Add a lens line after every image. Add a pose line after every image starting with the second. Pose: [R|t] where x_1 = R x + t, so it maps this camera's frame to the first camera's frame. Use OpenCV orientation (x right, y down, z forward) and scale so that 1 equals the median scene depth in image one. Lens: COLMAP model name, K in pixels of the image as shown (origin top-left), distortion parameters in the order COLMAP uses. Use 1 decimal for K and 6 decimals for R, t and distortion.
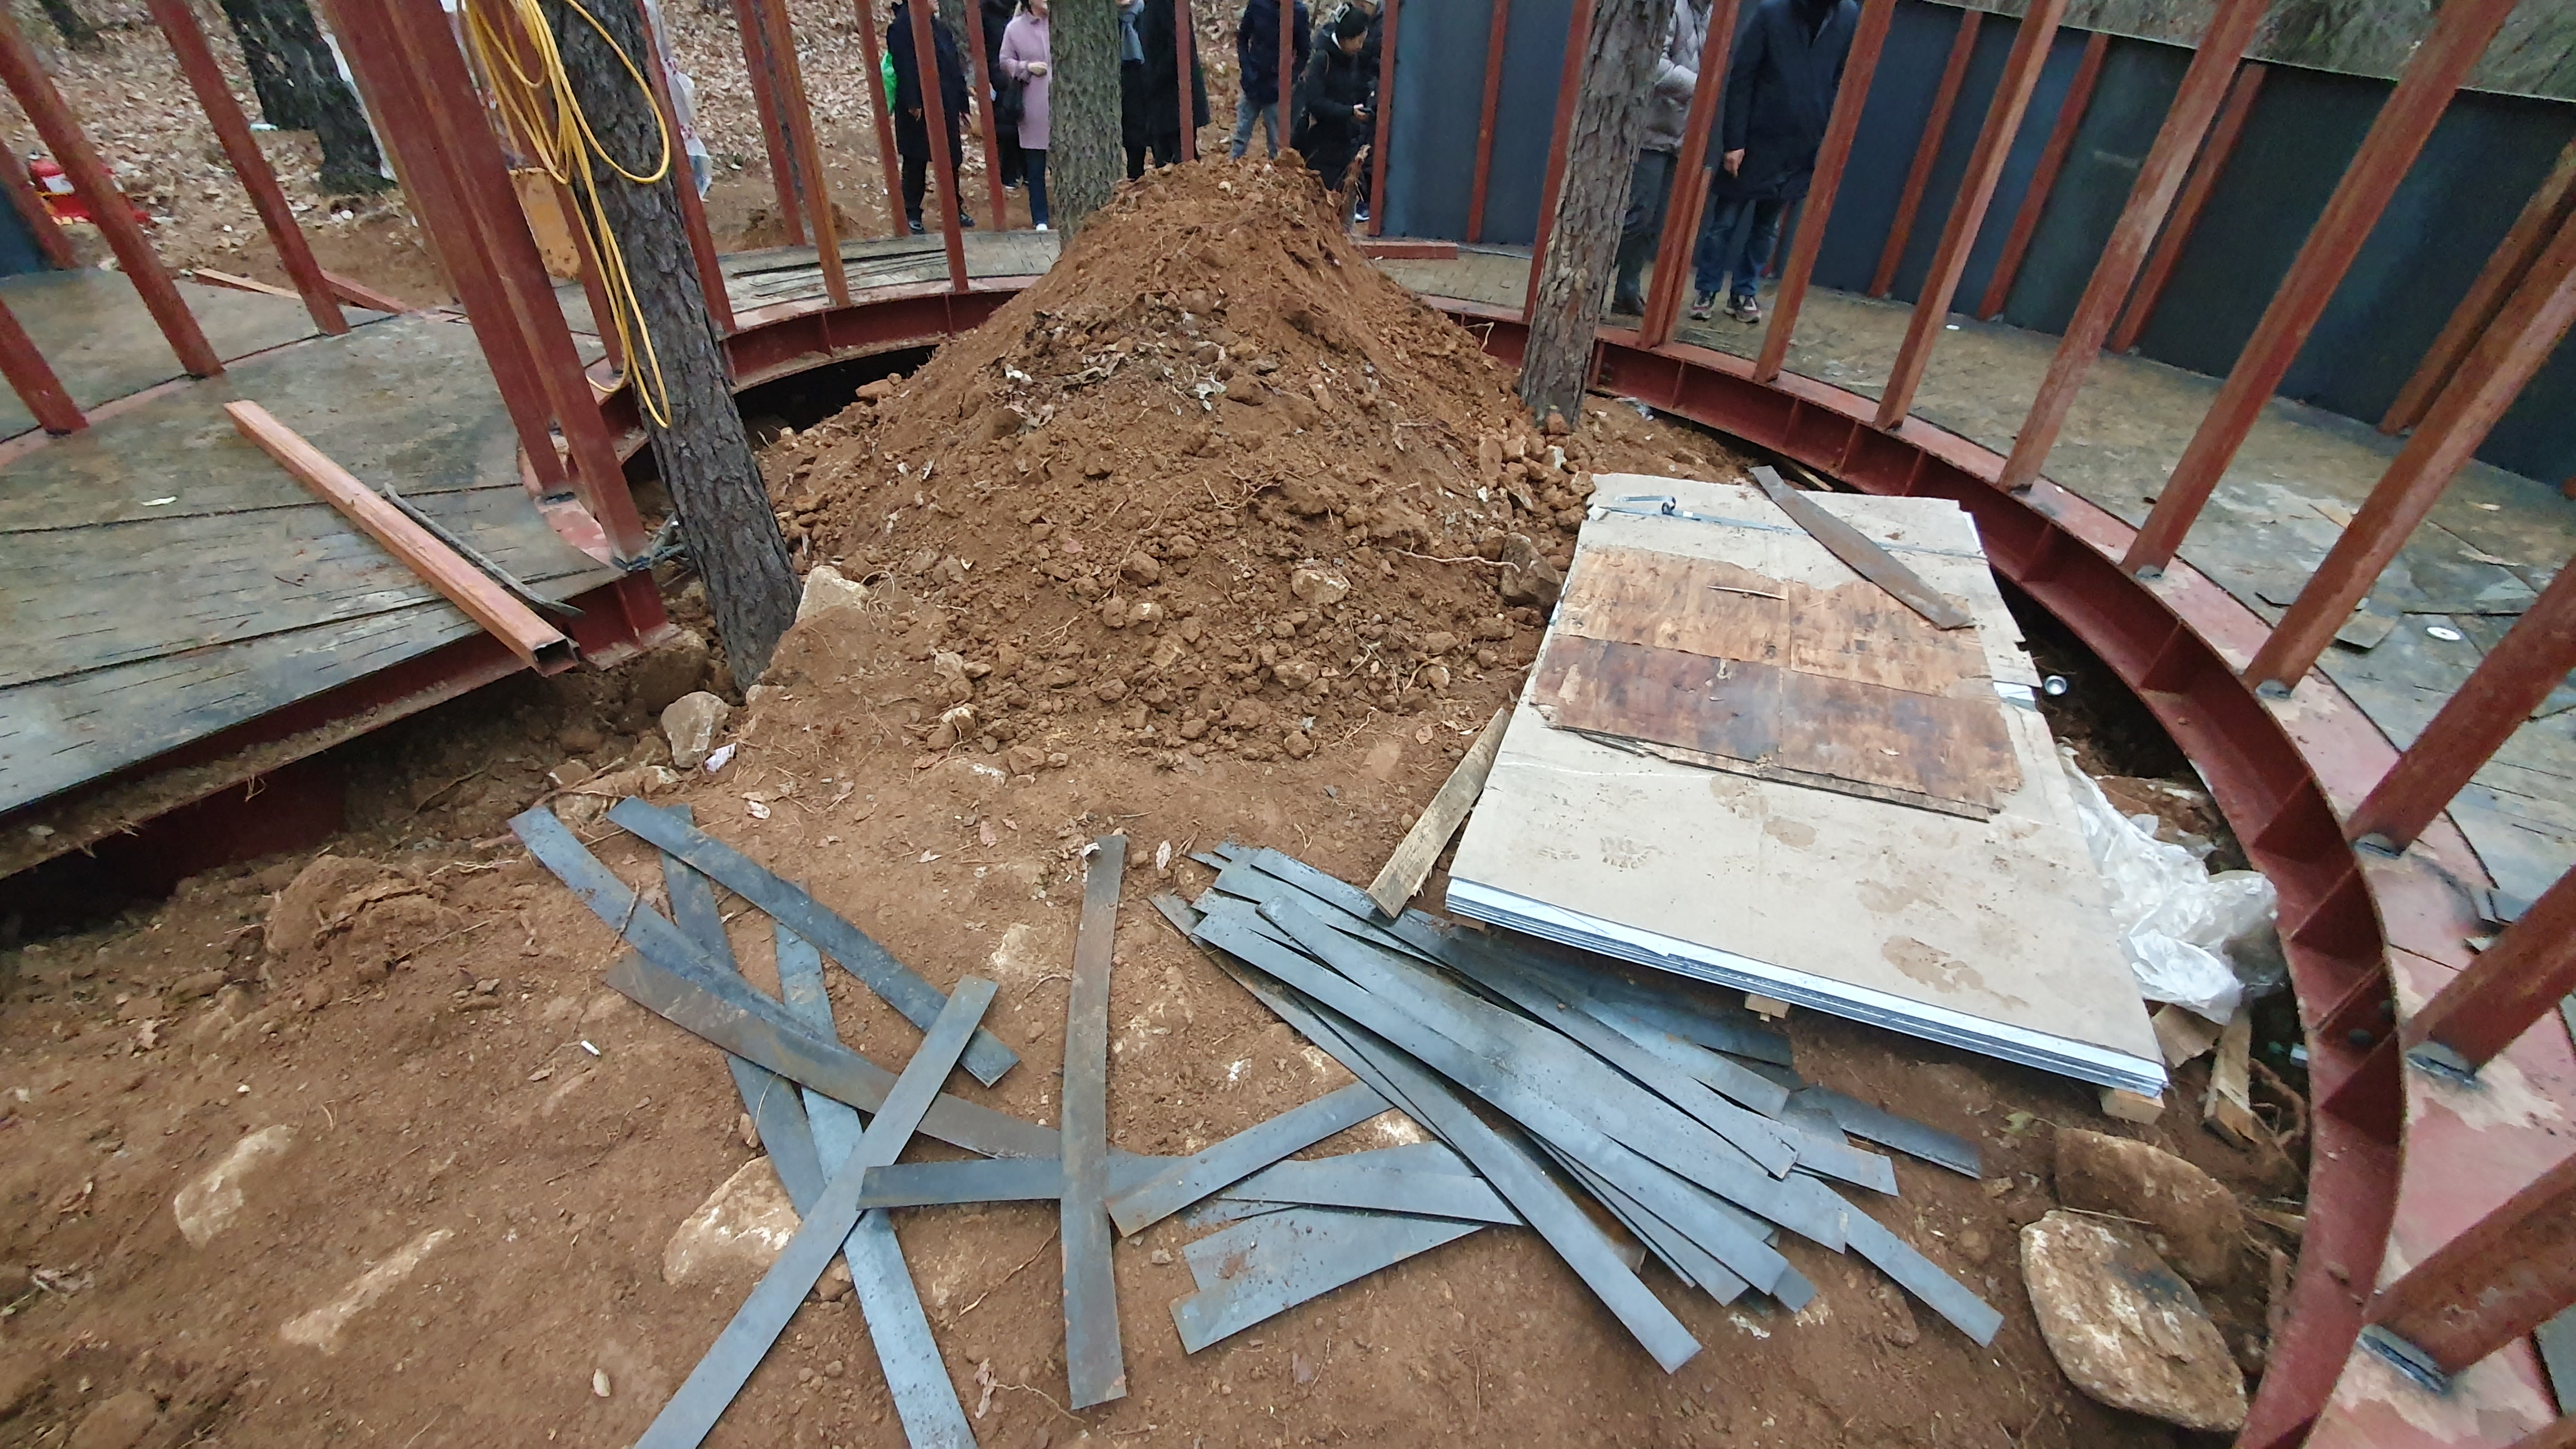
lens RADIAL K [[1030.7, 0, 1288.0], [0, 1030.7, 724.5], [0, 0, 1]] dist [0.012288, -0.000389]
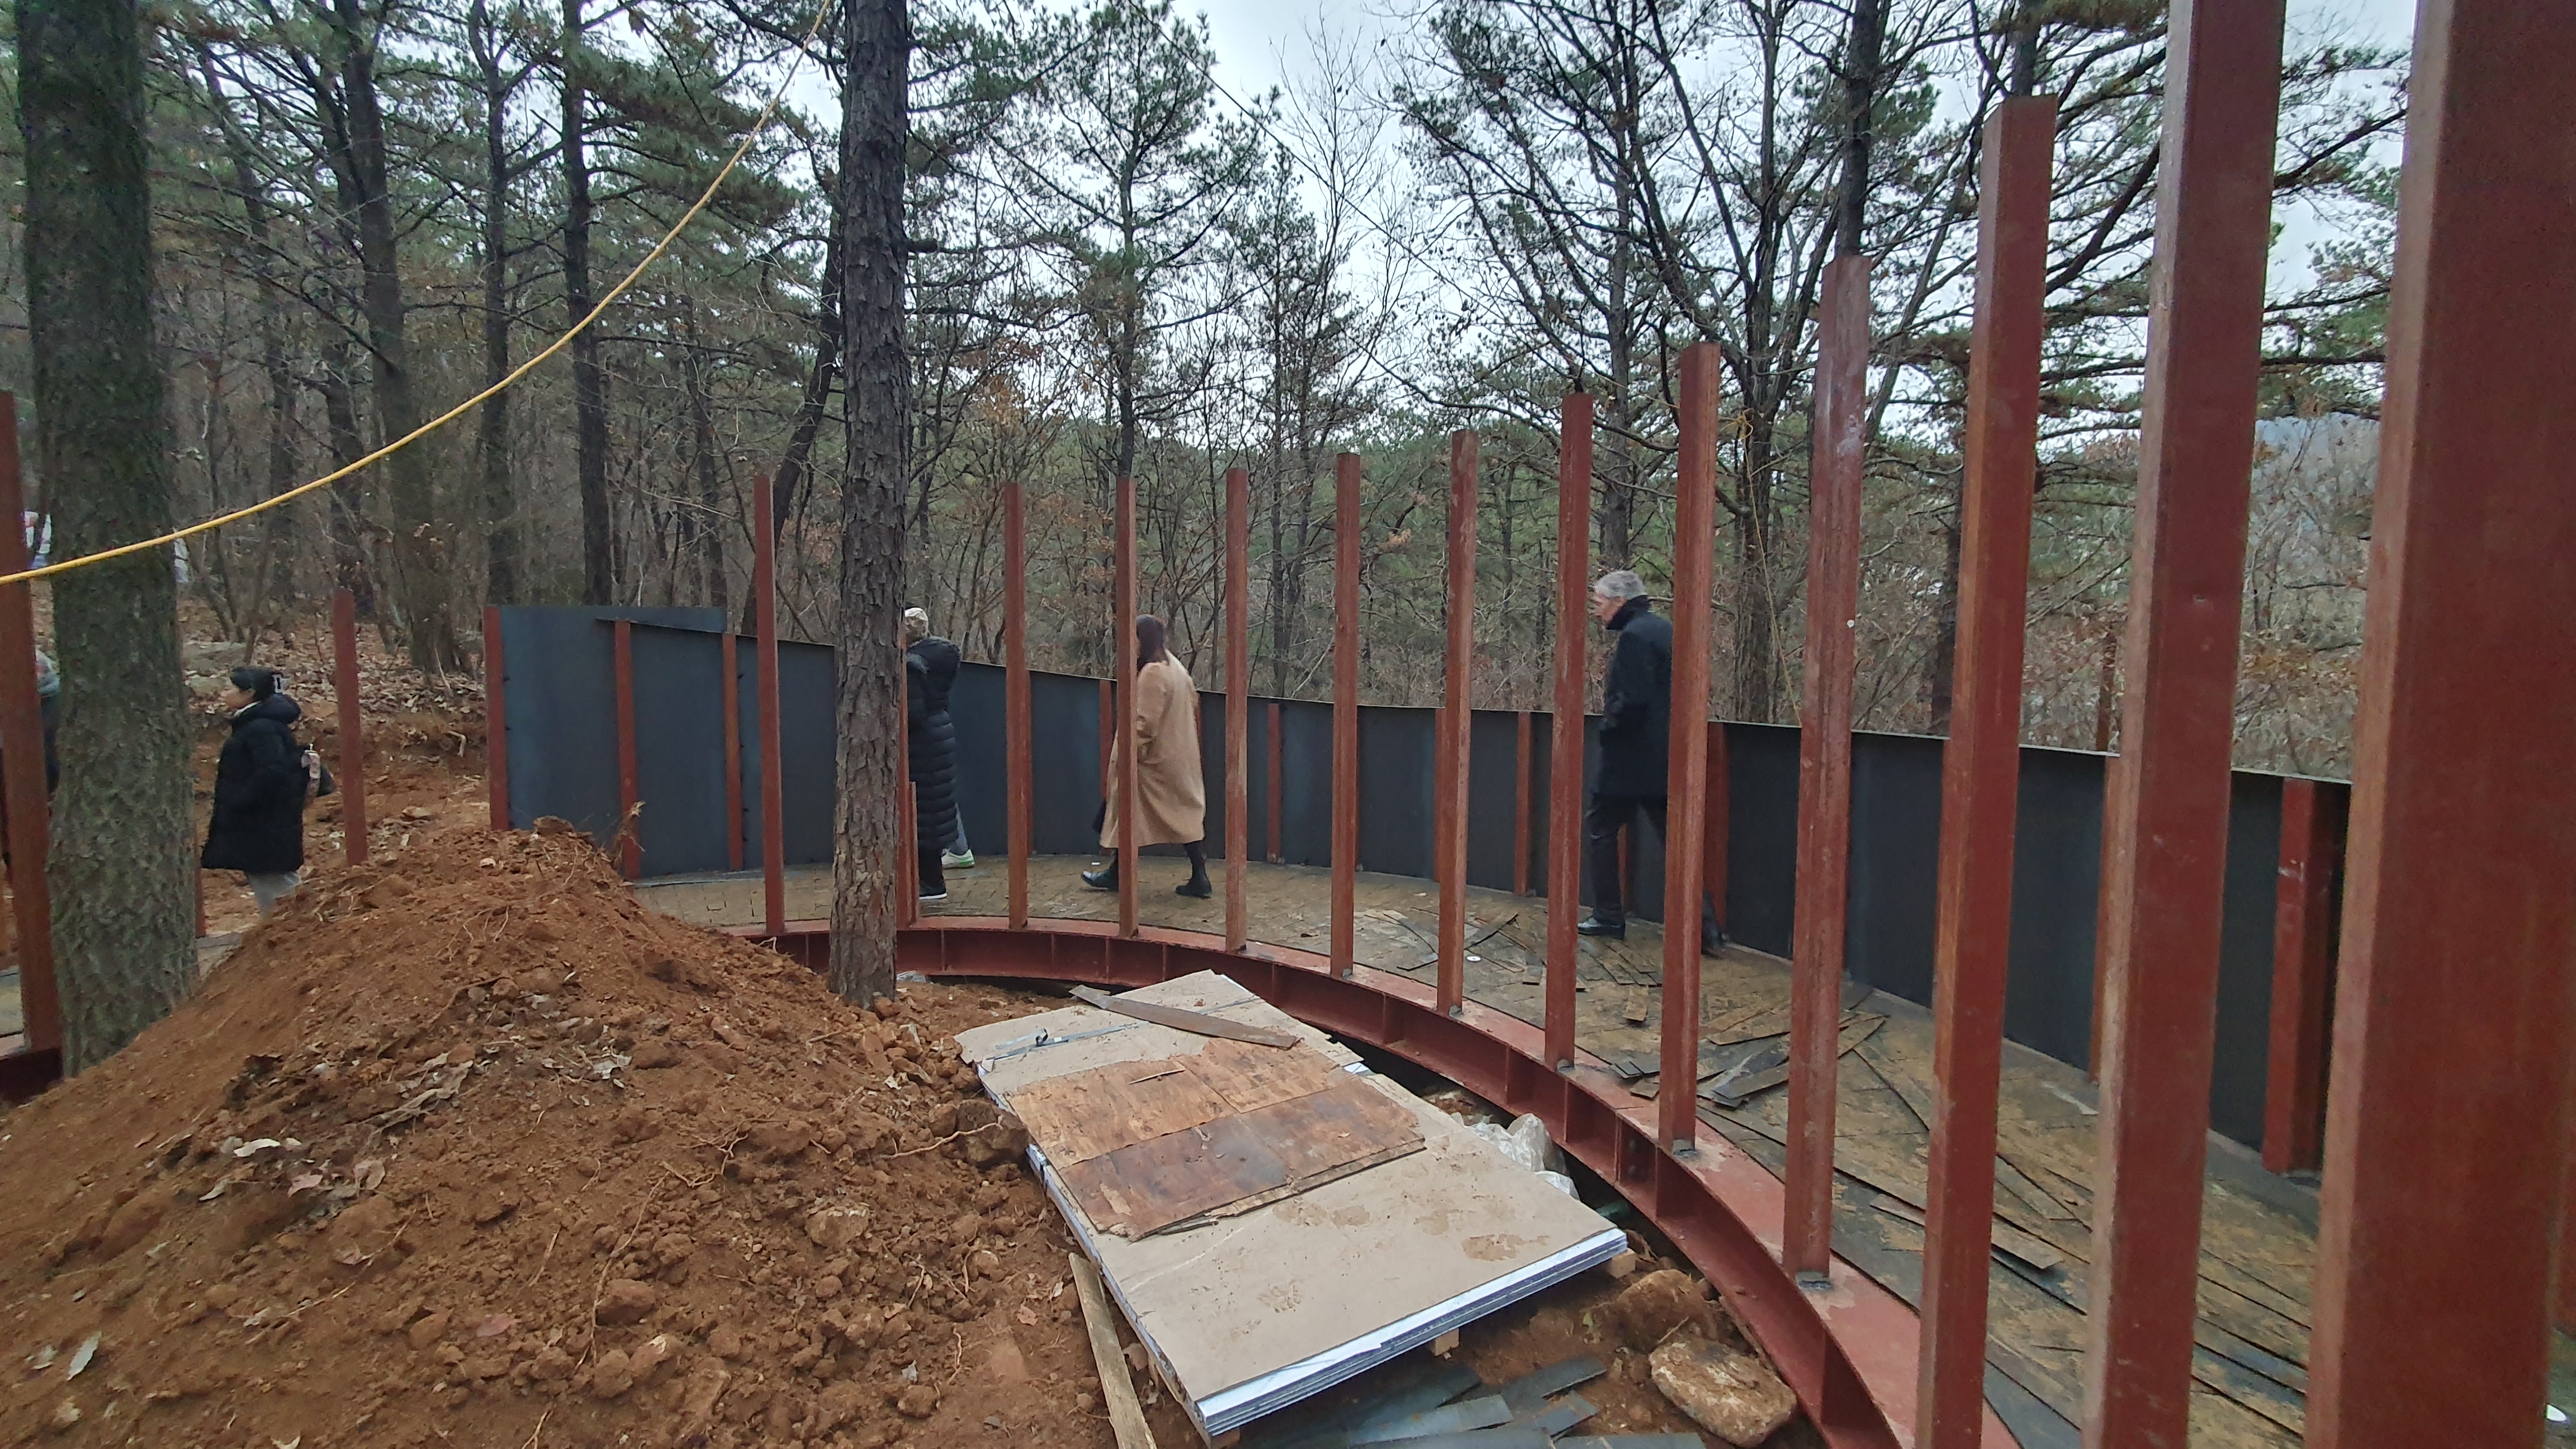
lens RADIAL K [[1030.7, 0, 1288.0], [0, 1030.7, 724.5], [0, 0, 1]] dist [0.012288, -0.000389]
pose [[0.623603, -0.073984, 0.778233, -0.379661], [0.464689, 0.835621, -0.292919, -0.048945], [-0.628636, 0.544302, 0.555475, 0.014091]]
